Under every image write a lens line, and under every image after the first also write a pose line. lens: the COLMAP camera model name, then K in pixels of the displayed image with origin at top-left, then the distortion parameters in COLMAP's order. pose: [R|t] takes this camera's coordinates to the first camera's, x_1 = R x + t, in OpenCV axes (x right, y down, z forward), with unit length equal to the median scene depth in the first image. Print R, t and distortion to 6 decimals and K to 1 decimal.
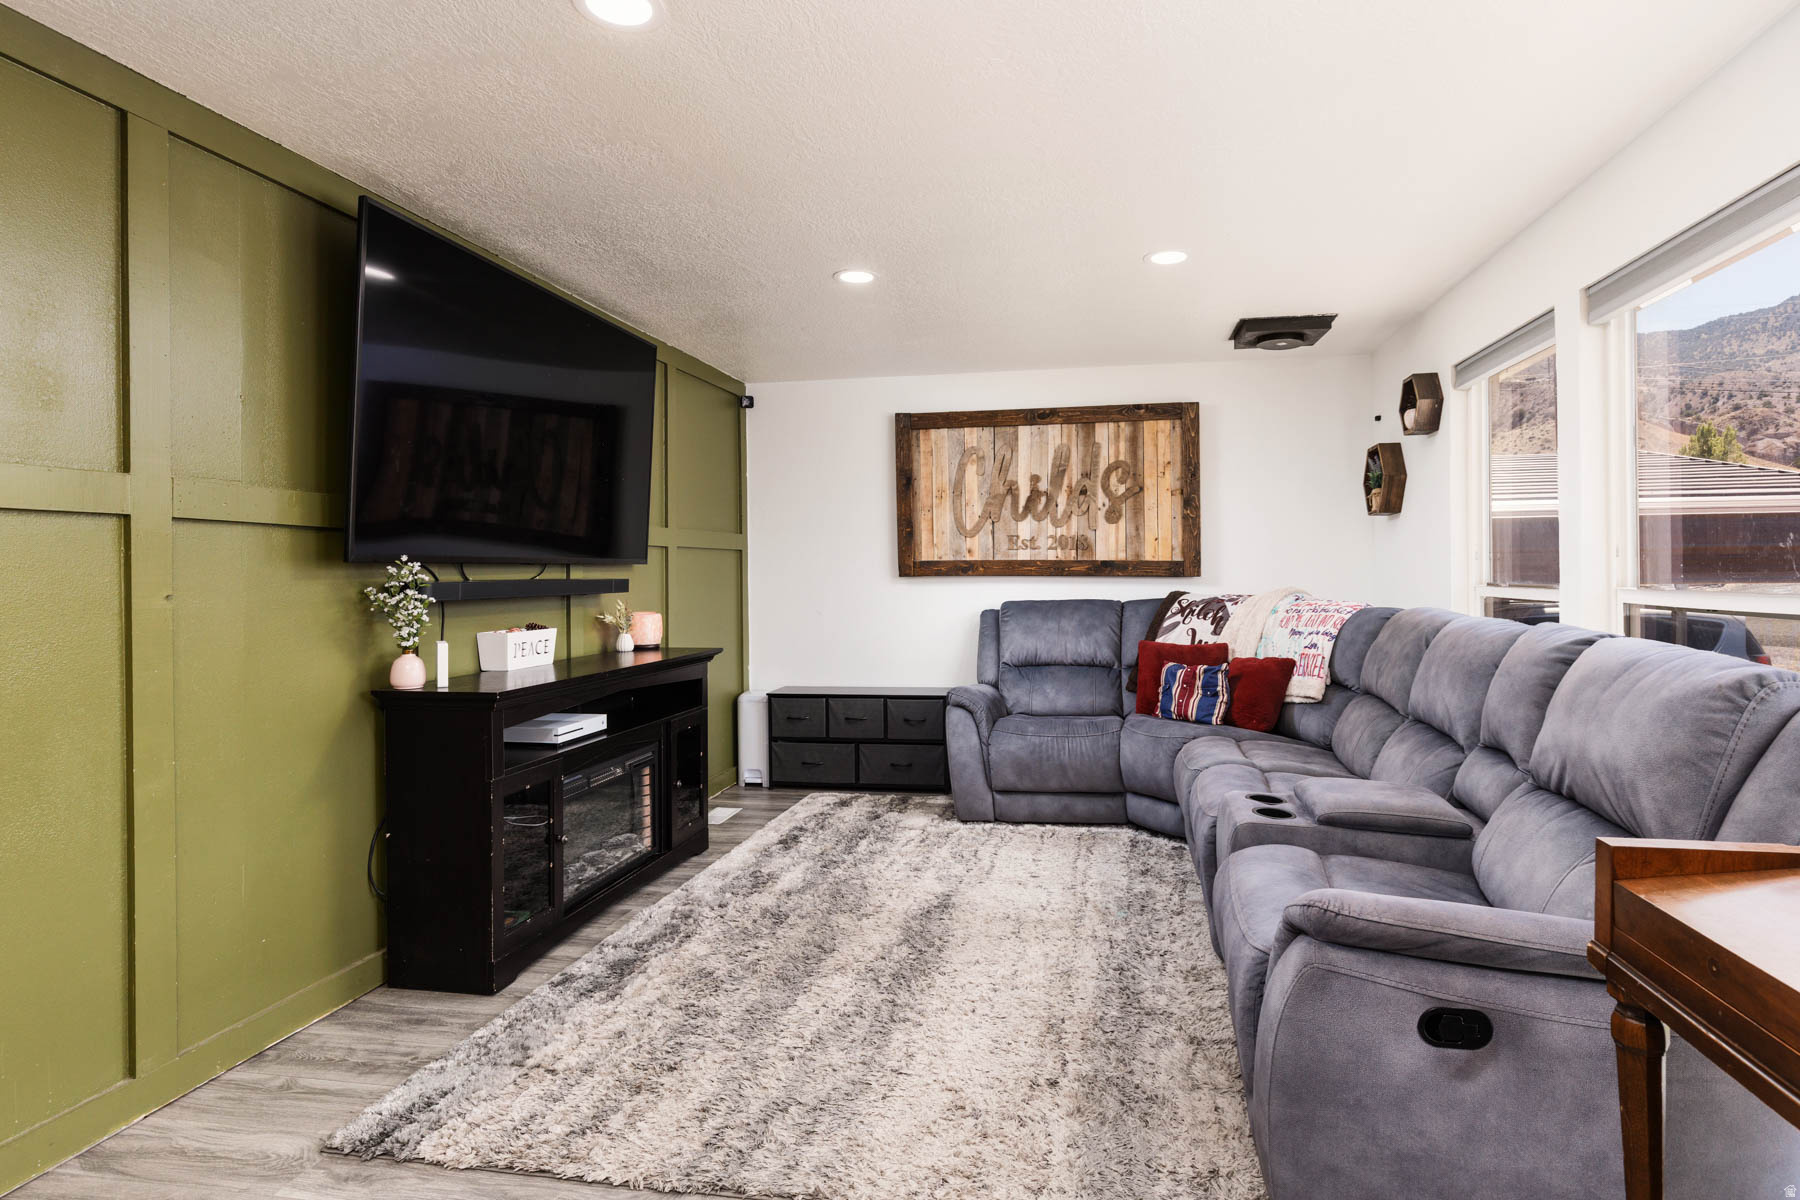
lens RADIAL K [[940.1, 0, 940.7], [0, 940.1, 574.8], [0, 0, 1]] dist [0.001612, -0.000390]
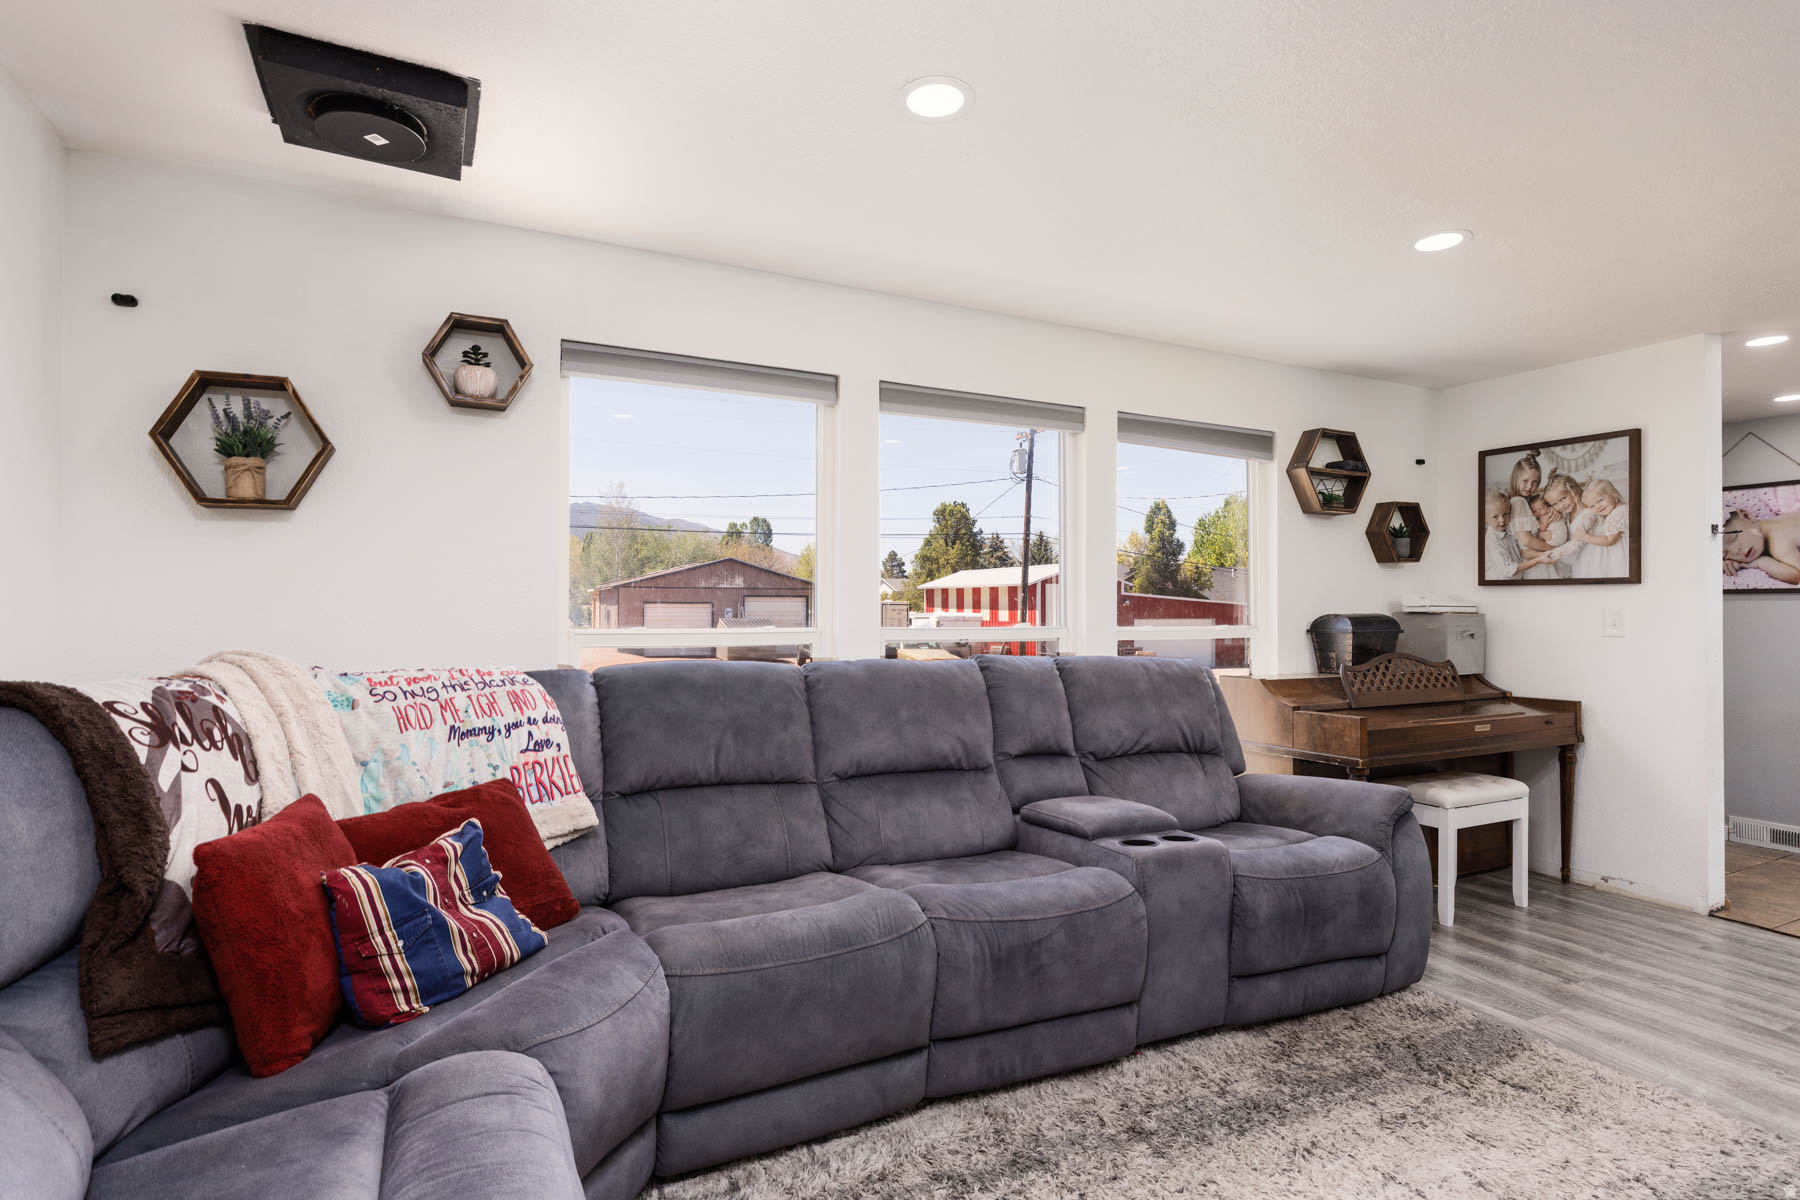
lens RADIAL K [[911.0, 0, 908.1], [0, 911.0, 598.6], [0, 0, 1]] dist [0.002252, 0.000028]
pose [[-0.600709, 0.010854, 0.799394, -0.155747], [0.002035, 0.999925, -0.012047, -0.005429], [-0.799465, -0.005610, -0.600686, 0.983973]]
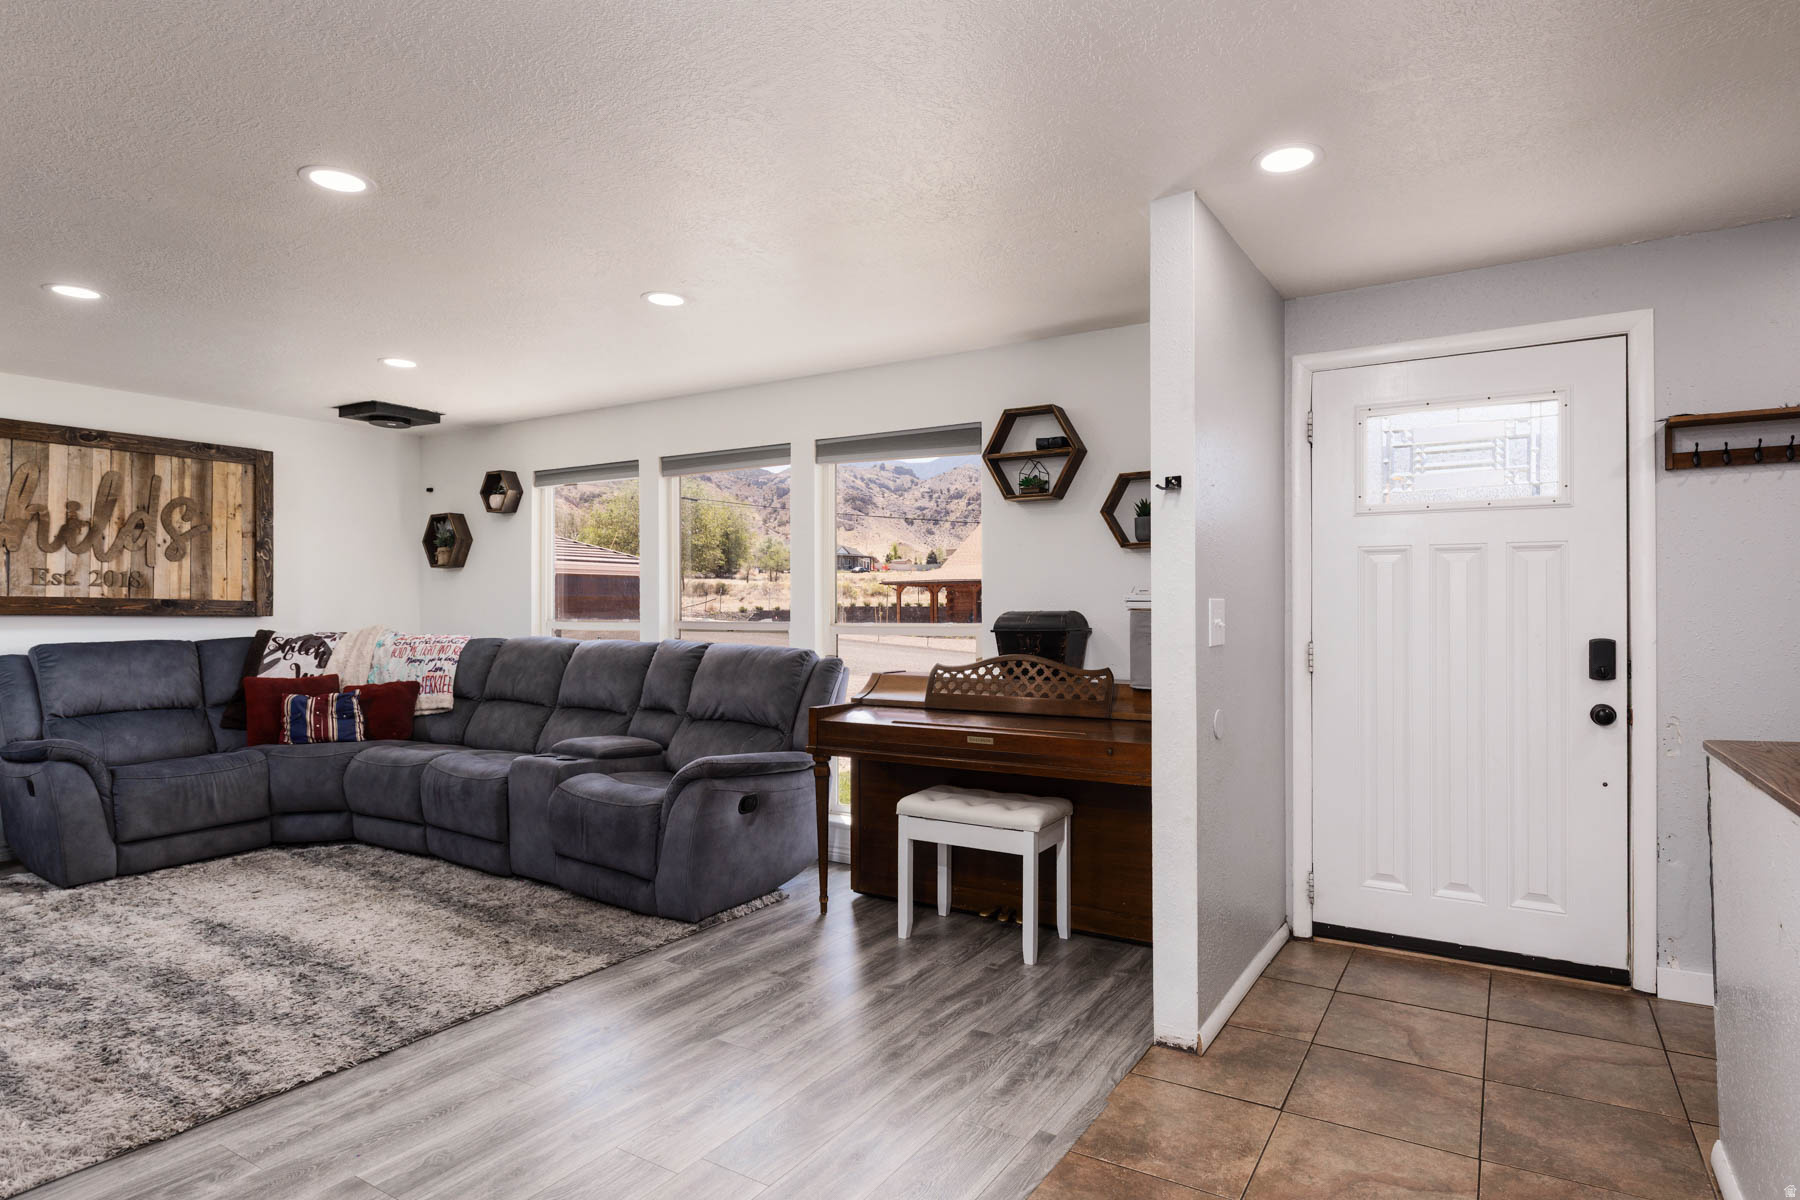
lens RADIAL K [[972.9, 0, 966.0], [0, 972.9, 602.1], [0, 0, 1]] dist [-0.000859, -0.000873]
pose [[0.345375, 0.014896, 0.938346, -0.515566], [0.001214, 0.999866, -0.016320, 0.005134], [-0.938464, 0.006775, 0.345311, -0.118645]]
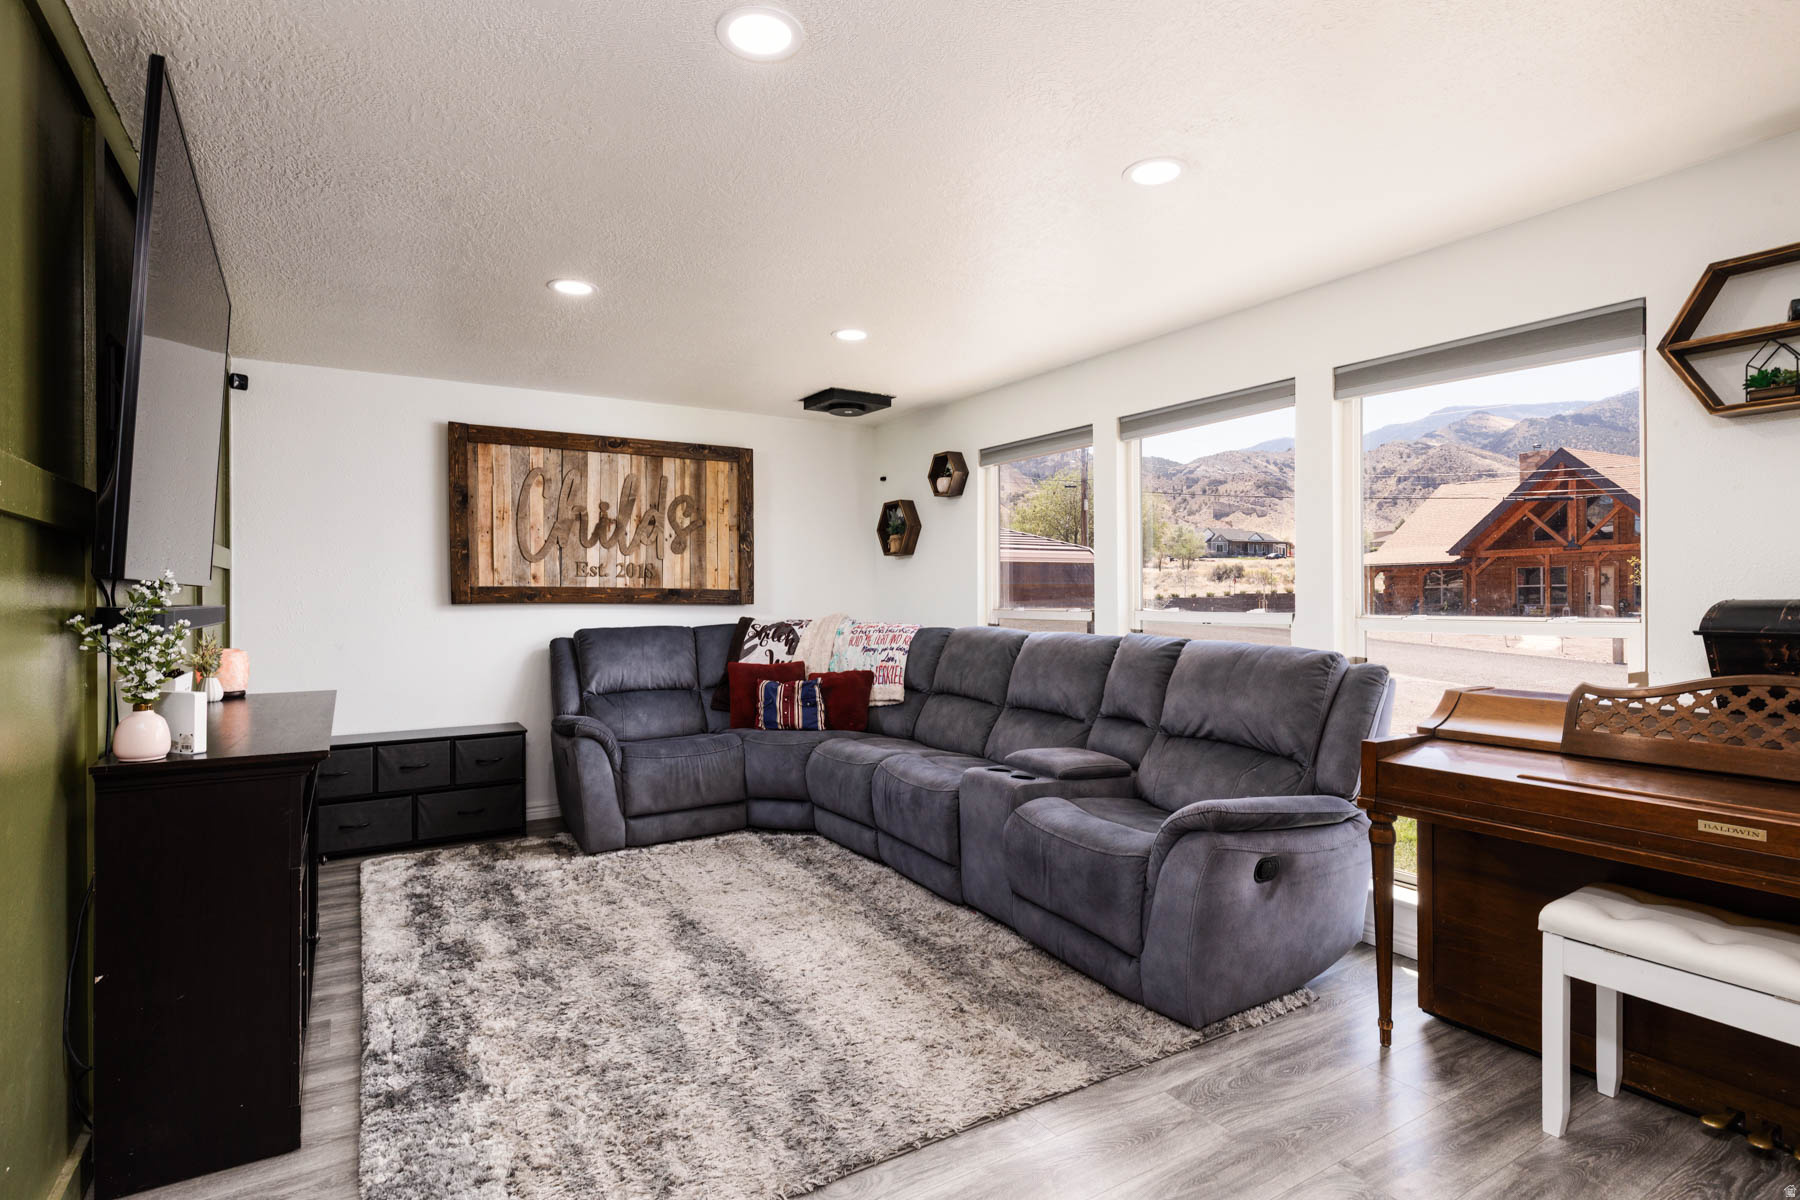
lens RADIAL K [[921.1, 0, 899.7], [0, 921.1, 596.9], [0, 0, 1]] dist [0.002797, -0.000376]
pose [[0.748695, 0.006795, 0.662880, -0.345341], [-0.001373, 0.999961, -0.008700, 0.002702], [-0.662913, 0.005604, 0.748675, 0.064243]]
